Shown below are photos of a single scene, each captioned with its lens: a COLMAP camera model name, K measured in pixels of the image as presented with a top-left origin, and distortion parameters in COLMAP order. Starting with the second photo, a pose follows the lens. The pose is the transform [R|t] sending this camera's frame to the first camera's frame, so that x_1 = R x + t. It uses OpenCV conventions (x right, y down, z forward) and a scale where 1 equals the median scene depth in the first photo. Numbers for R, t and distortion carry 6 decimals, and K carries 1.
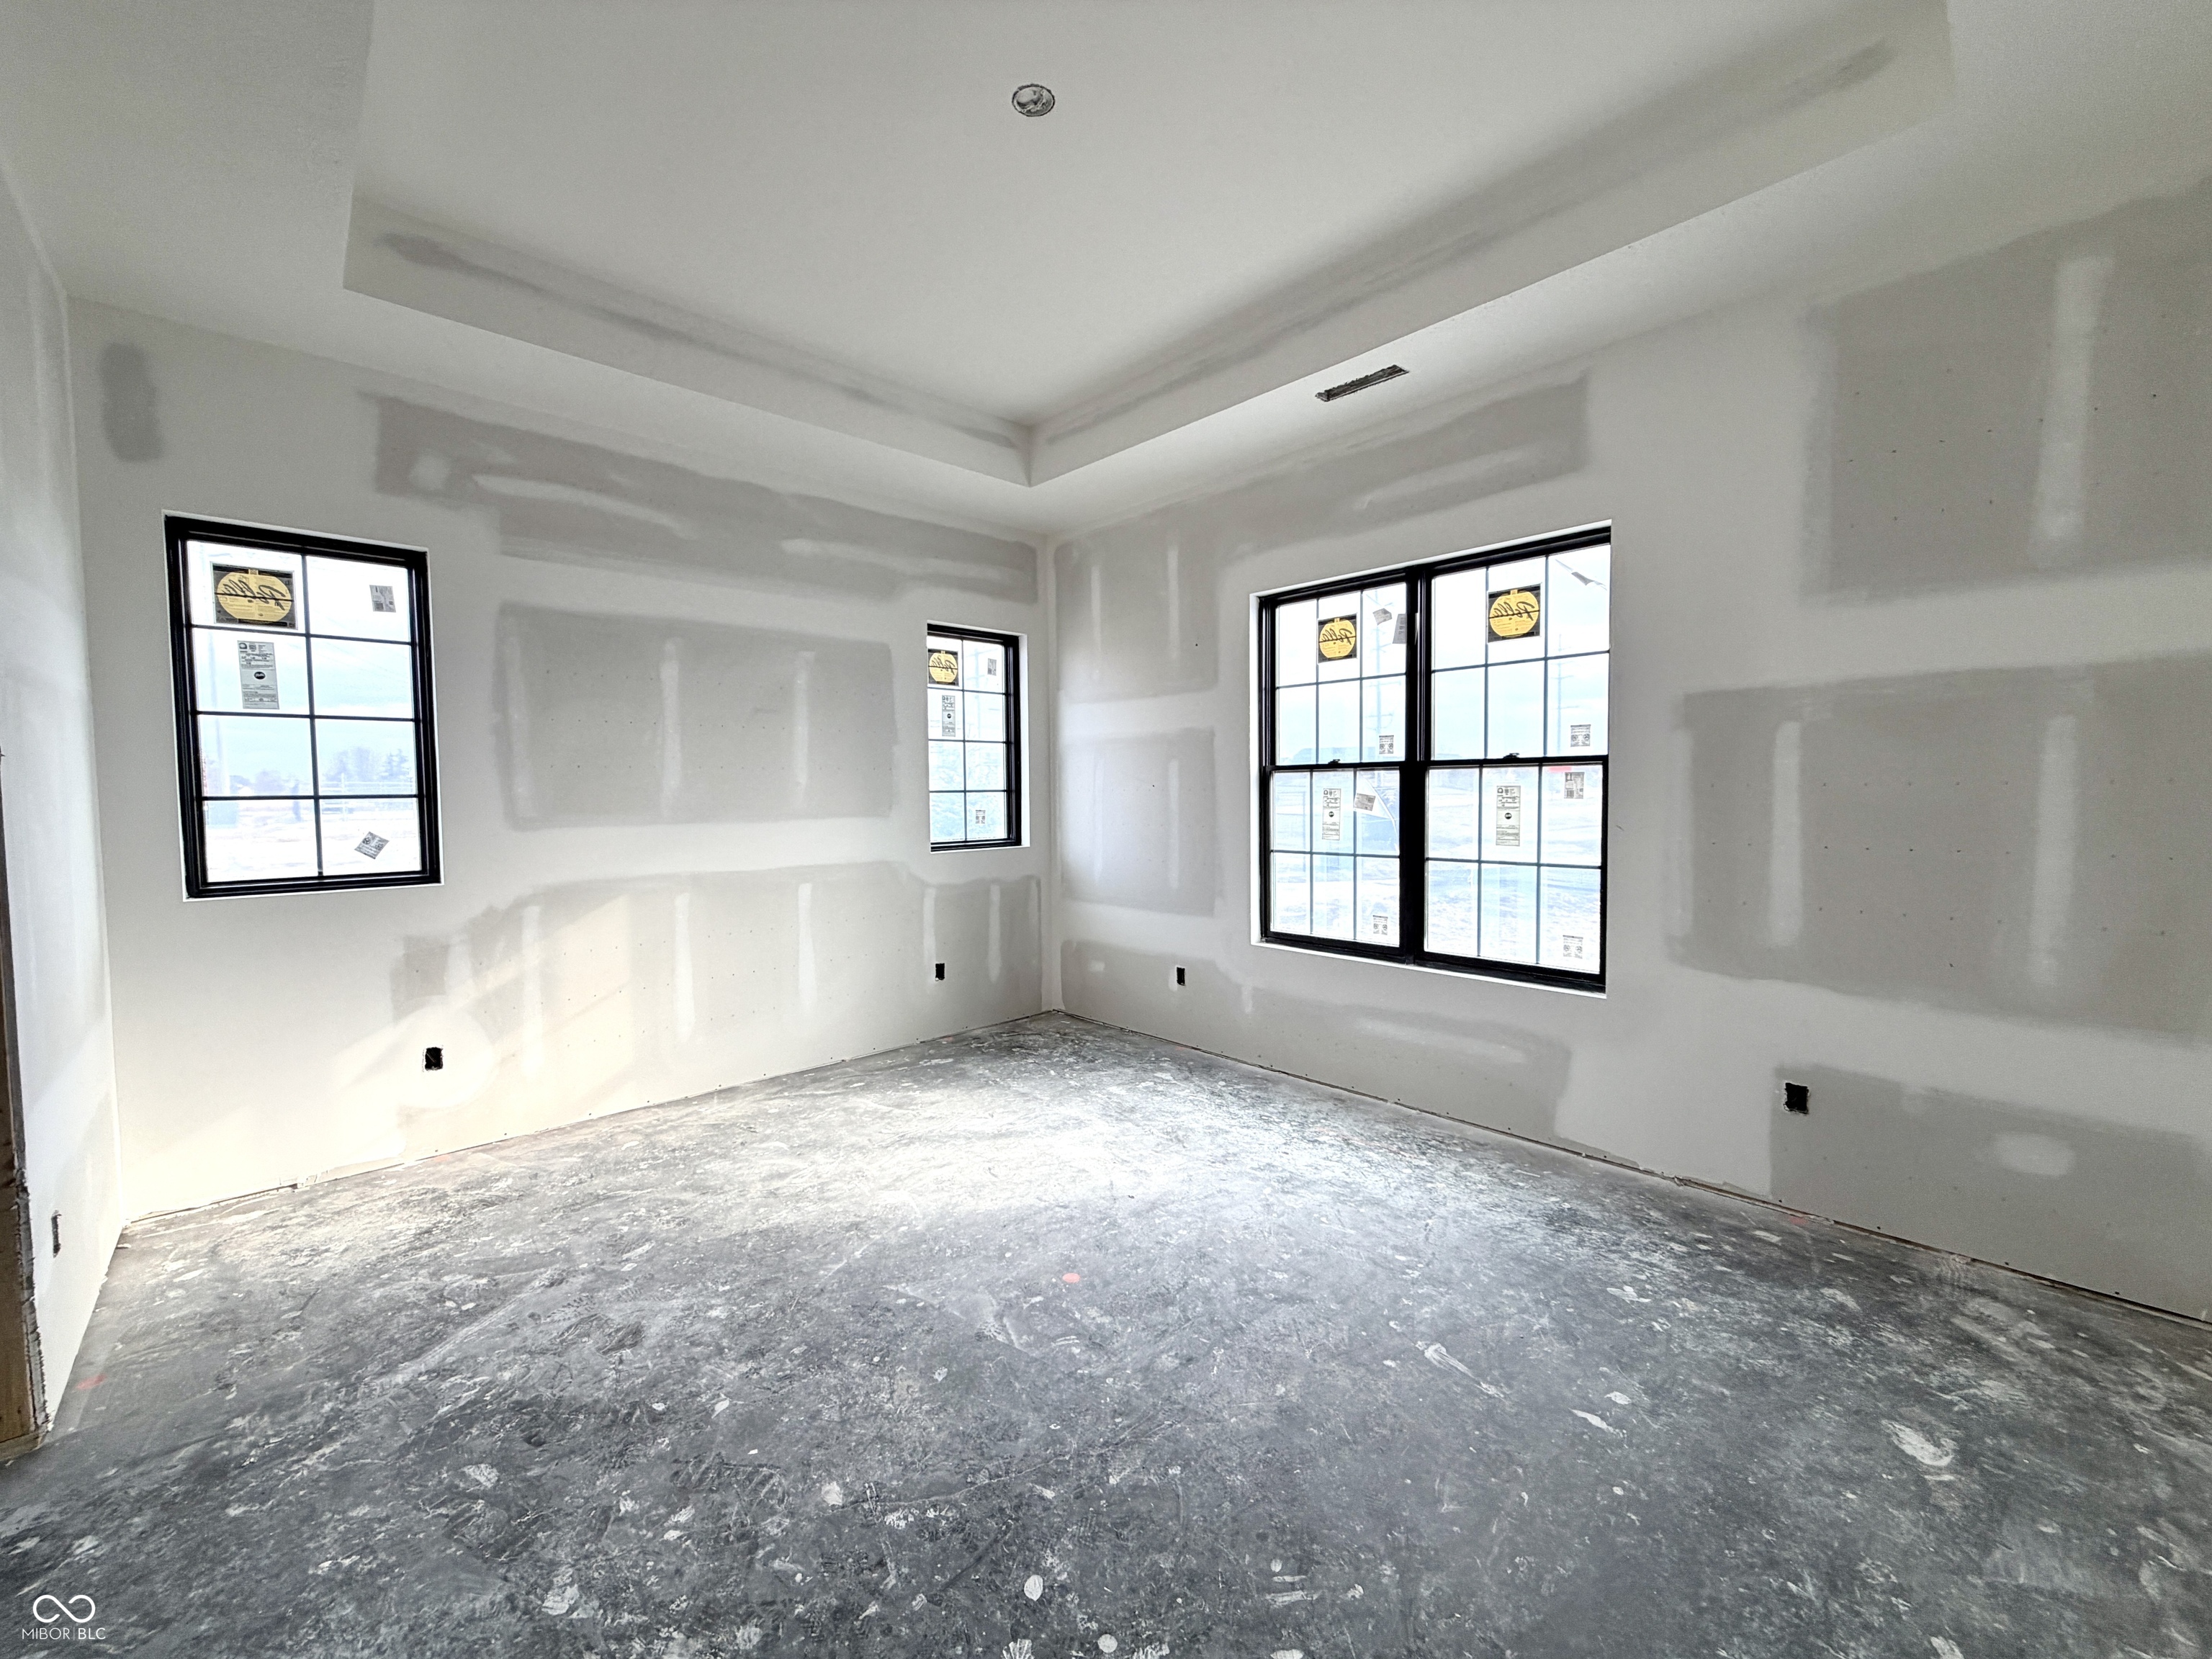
lens RADIAL K [[878.9, 0, 1096.2], [0, 878.9, 829.5], [0, 0, 1]] dist [0.000337, 0.000645]
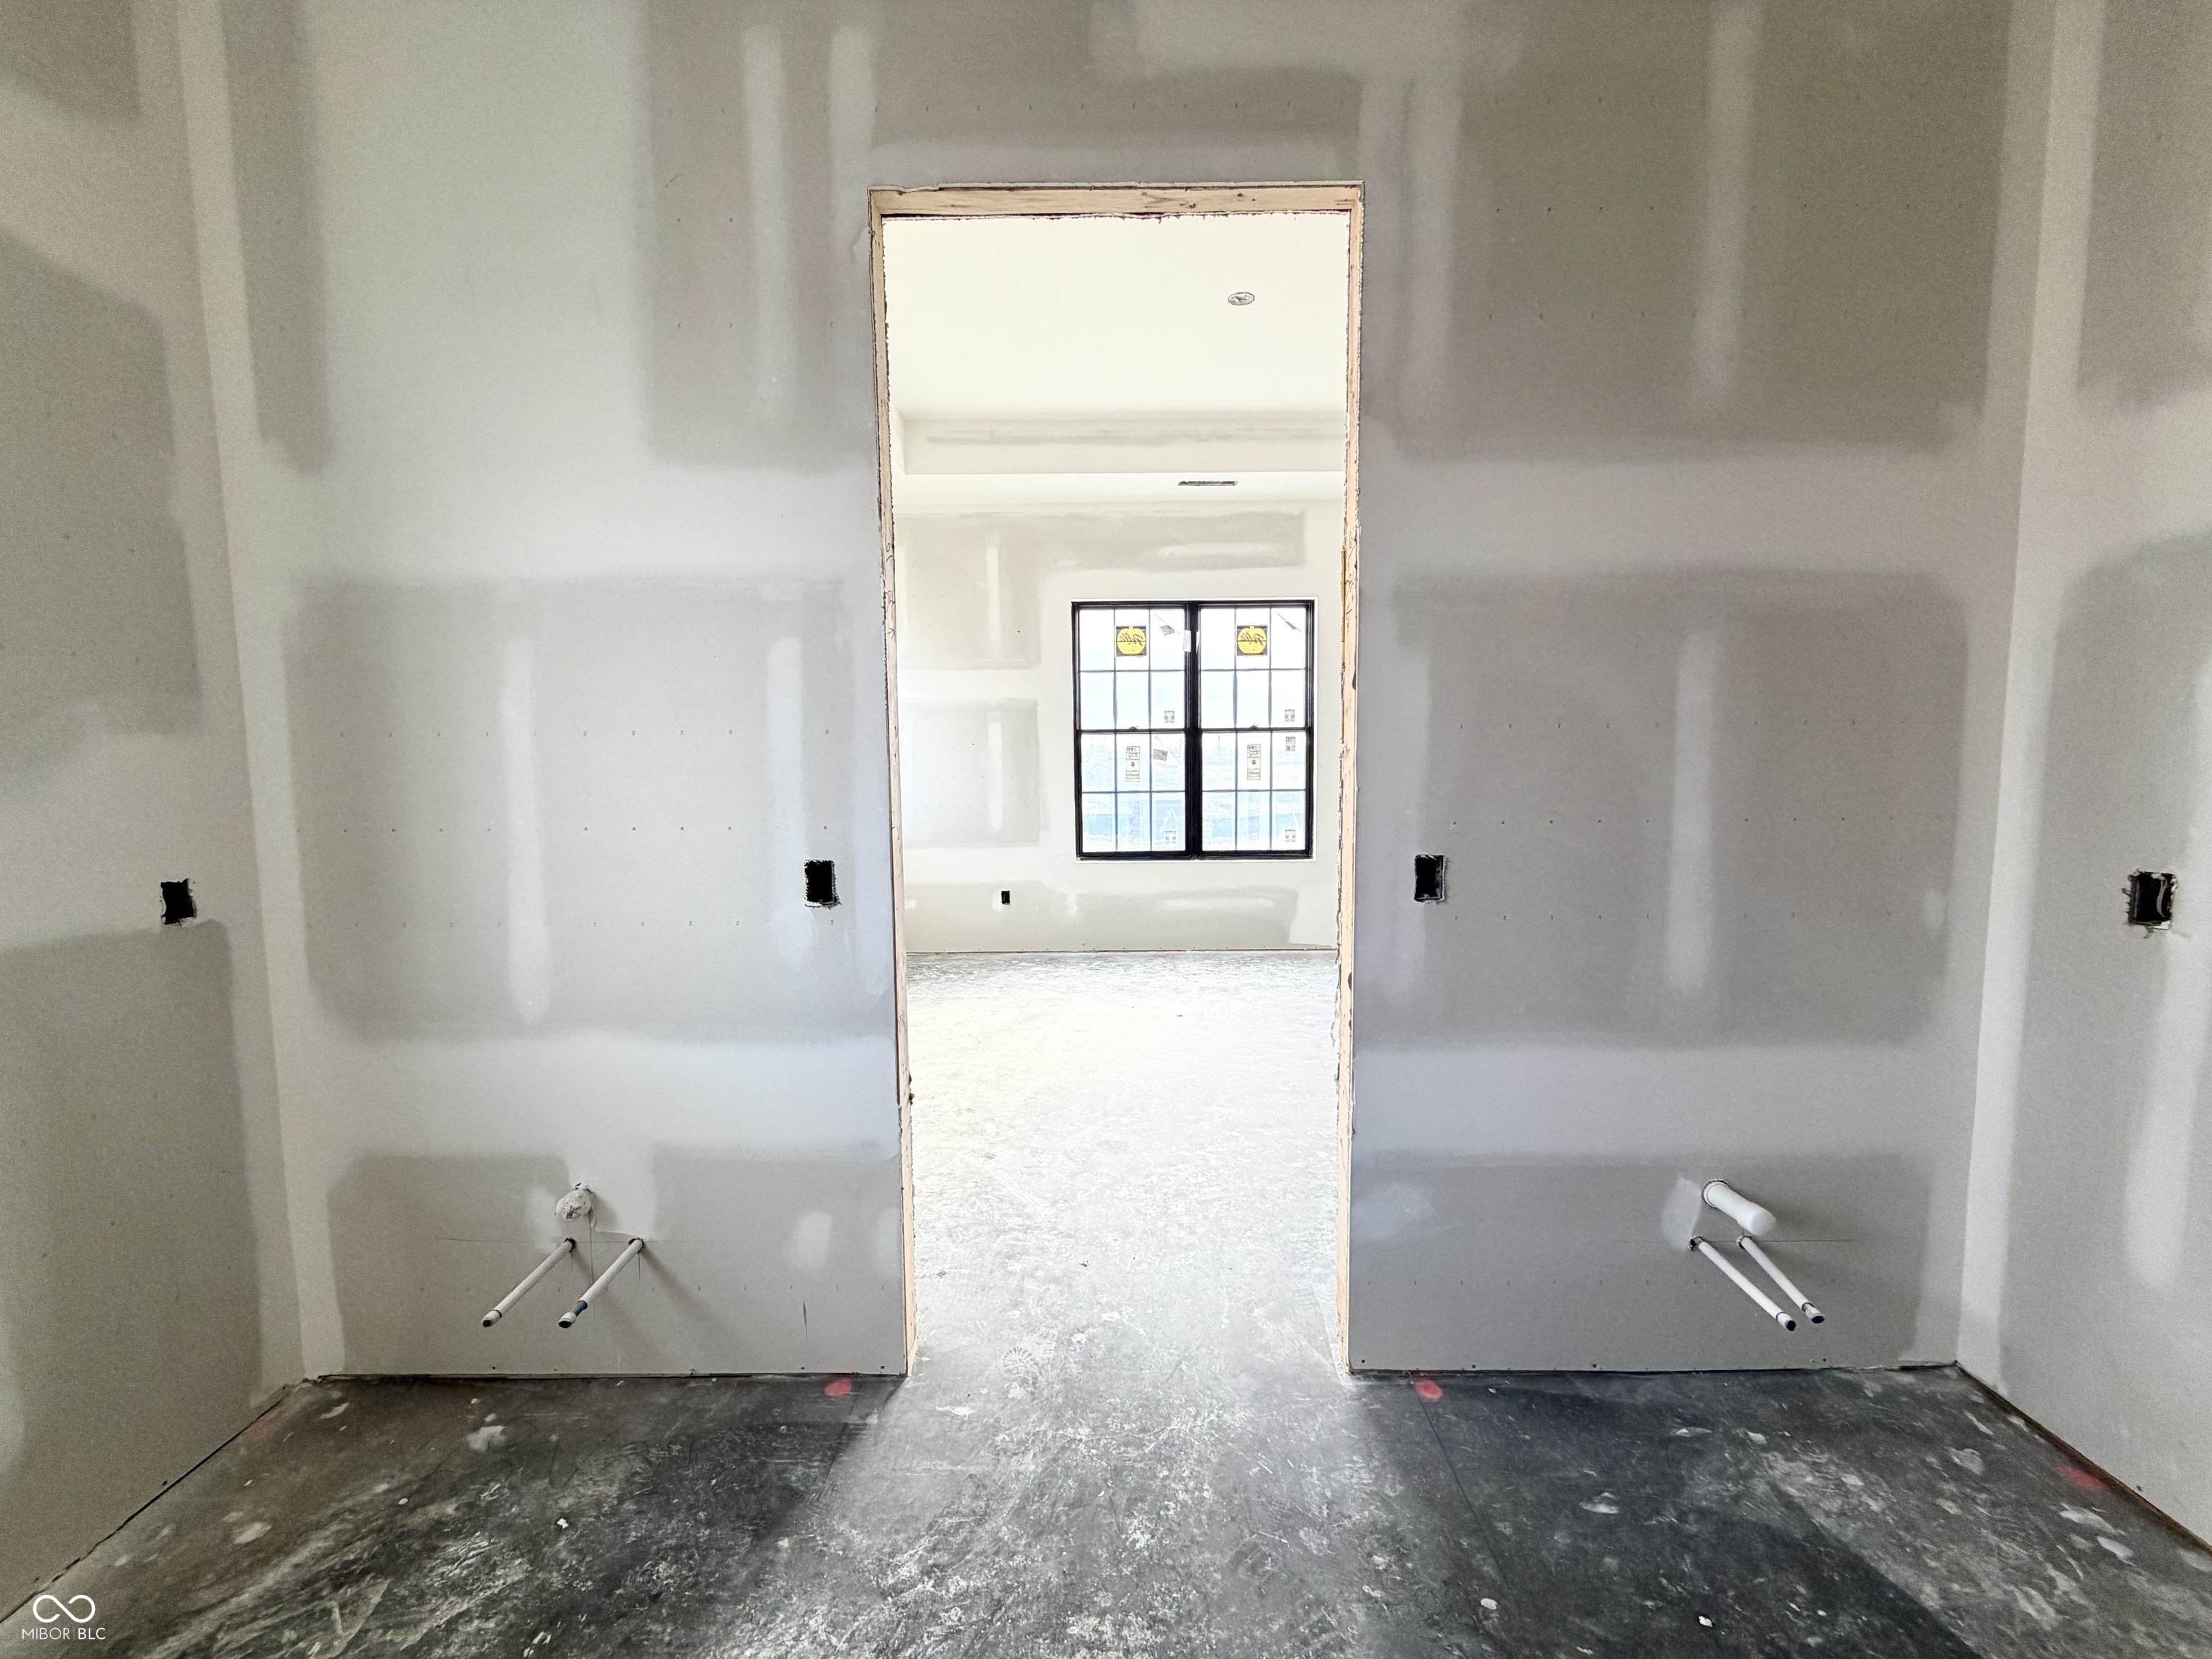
lens RADIAL K [[878.9, 0, 1096.2], [0, 878.9, 829.5], [0, 0, 1]] dist [0.000337, 0.000645]
pose [[0.687017, -0.059150, 0.724230, -0.884169], [0.036871, 0.998235, 0.046552, 0.021818], [-0.725705, -0.005279, 0.687985, 0.062727]]
